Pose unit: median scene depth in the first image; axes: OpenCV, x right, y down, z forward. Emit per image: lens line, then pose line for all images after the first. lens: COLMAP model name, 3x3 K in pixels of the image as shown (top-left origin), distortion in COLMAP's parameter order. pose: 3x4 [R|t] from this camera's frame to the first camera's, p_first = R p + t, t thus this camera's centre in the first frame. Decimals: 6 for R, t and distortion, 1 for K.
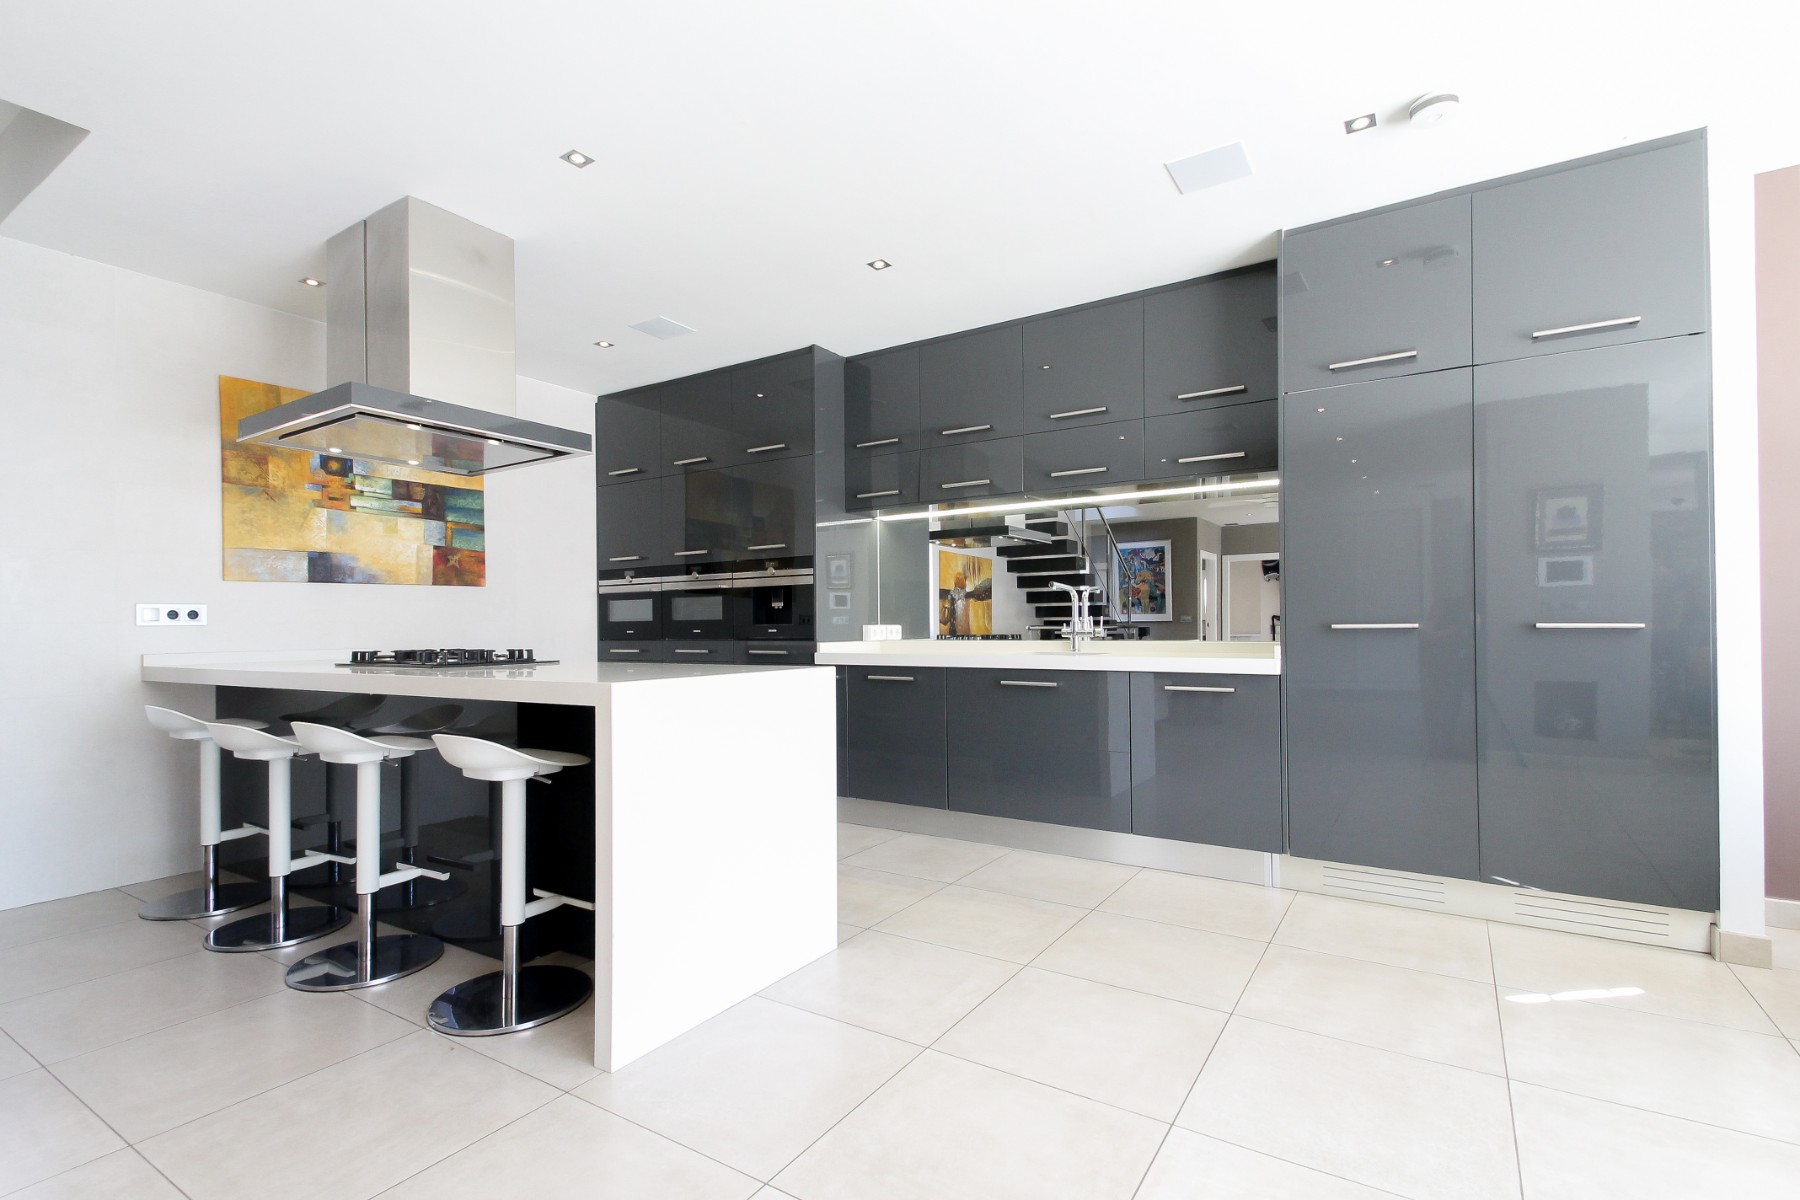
lens RADIAL K [[836.2, 0, 896.3], [0, 836.2, 617.6], [0, 0, 1]] dist [0.028860, -0.014576]
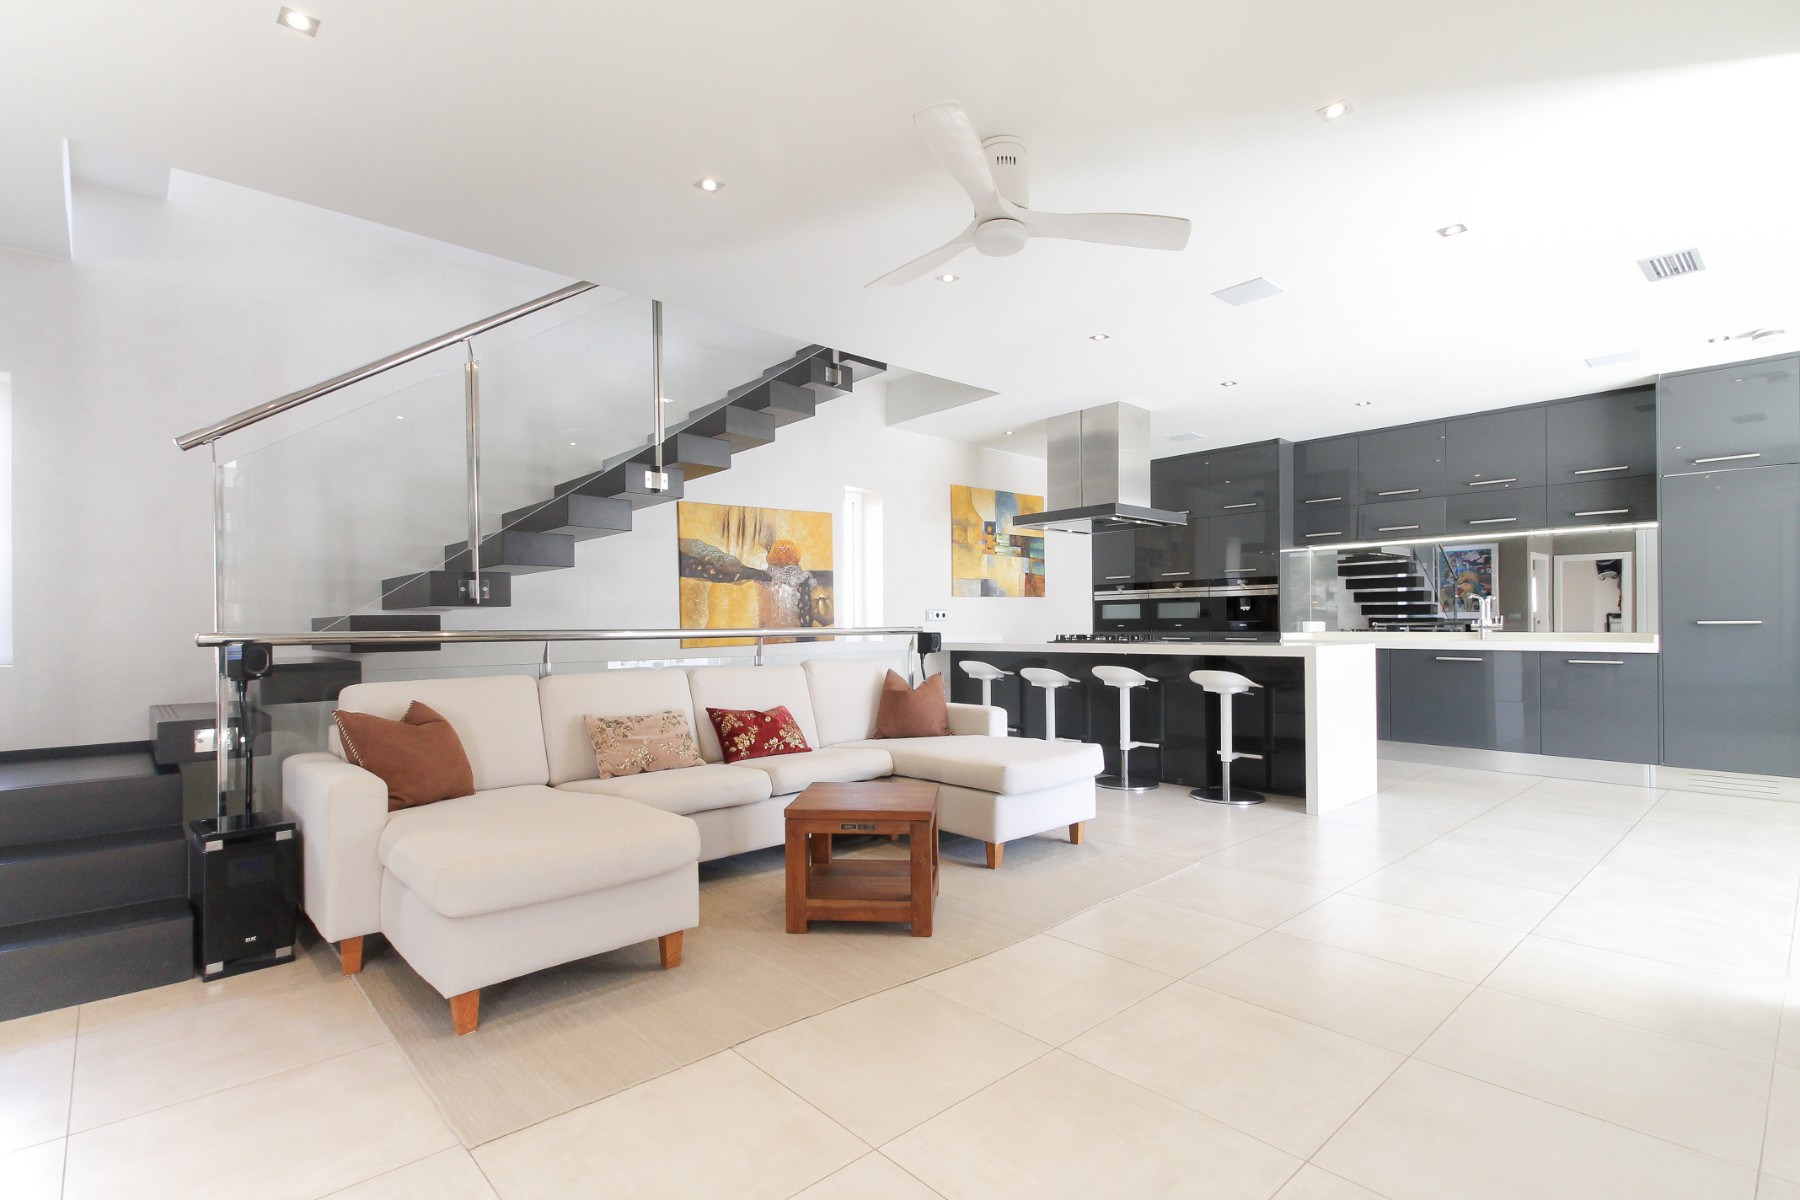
lens RADIAL K [[836.2, 0, 896.3], [0, 836.2, 617.6], [0, 0, 1]] dist [0.028860, -0.014576]
pose [[0.966531, 0.000086, -0.256550, -0.377544], [0.000854, 0.999993, 0.003553, -0.003805], [0.256549, -0.003653, 0.966524, -0.661339]]
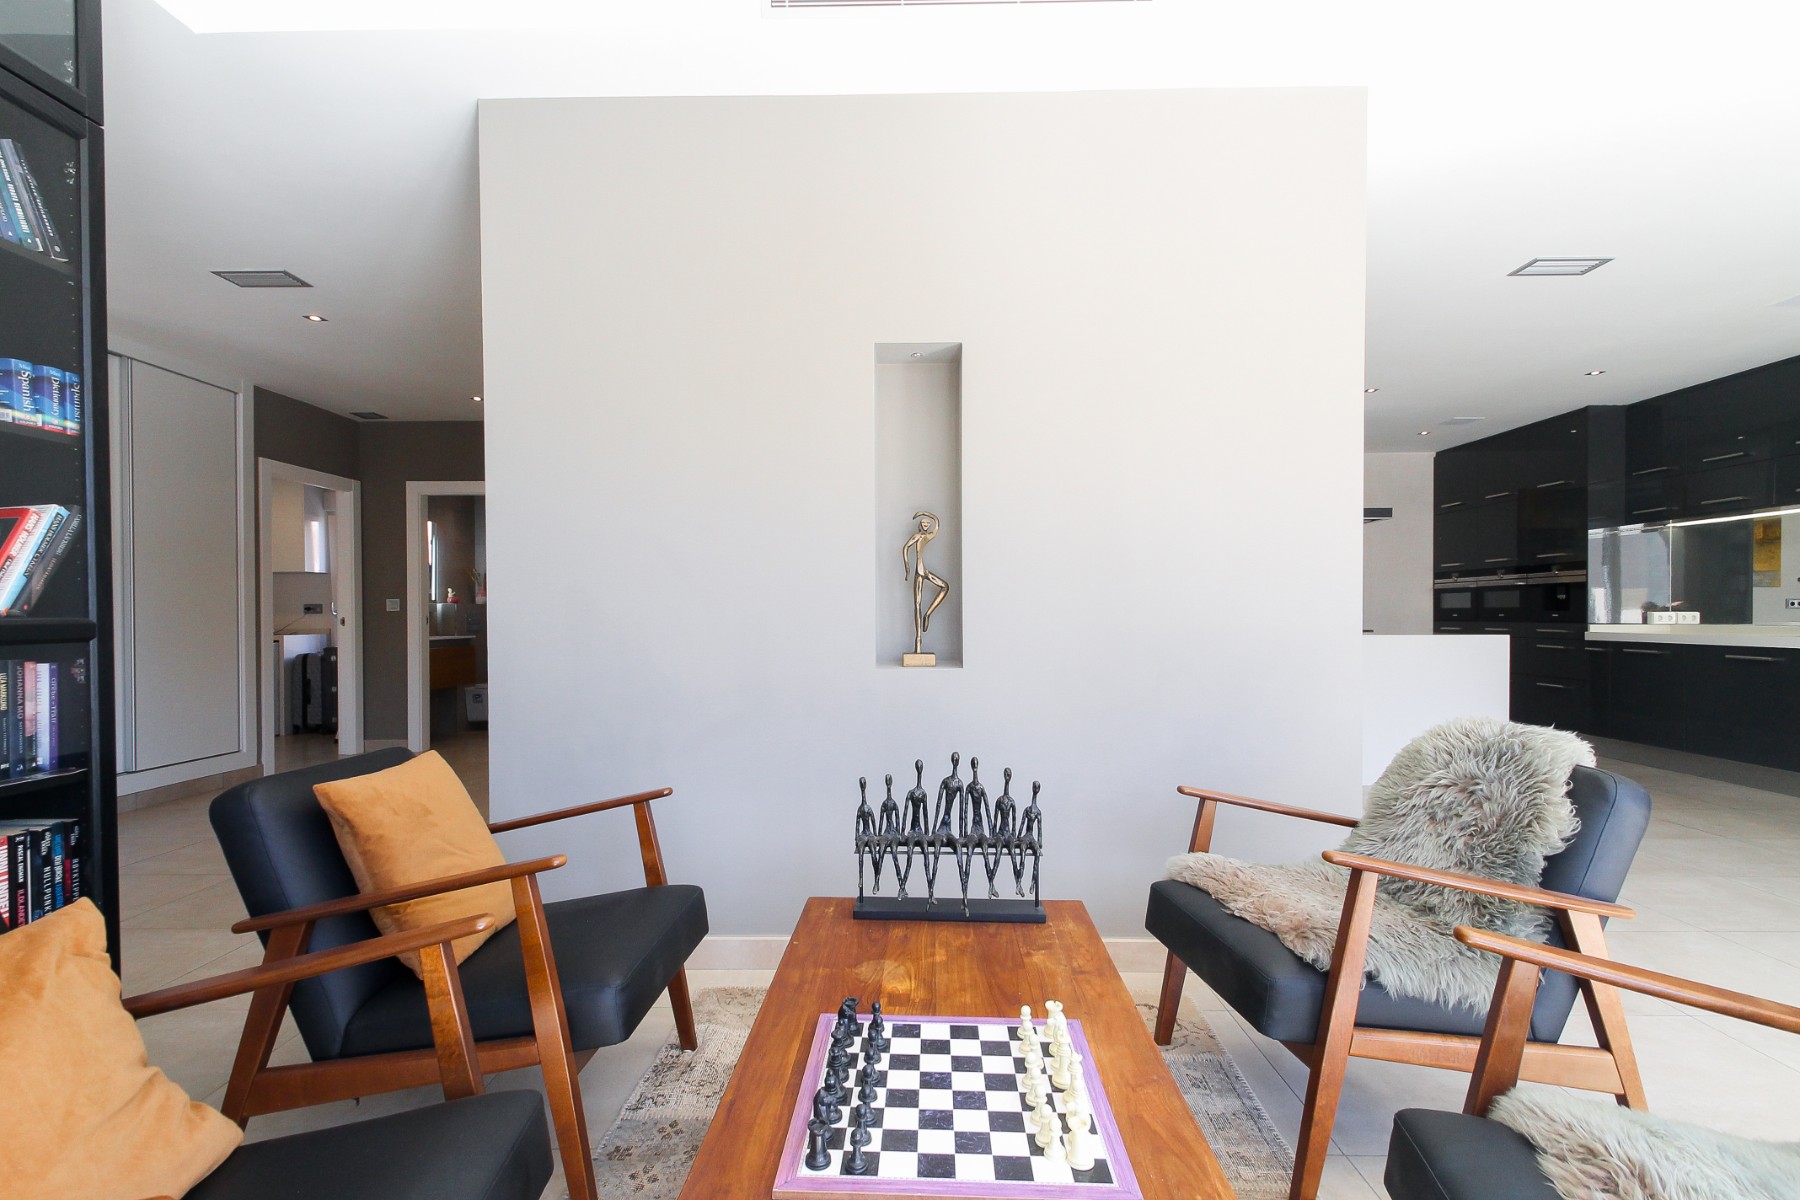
lens RADIAL K [[836.2, 0, 896.3], [0, 836.2, 617.6], [0, 0, 1]] dist [0.028860, -0.014576]
pose [[0.526543, 0.012696, -0.850054, 0.482526], [0.006600, 0.999797, 0.019020, -0.015053], [0.850123, -0.015626, 0.526352, -0.683456]]
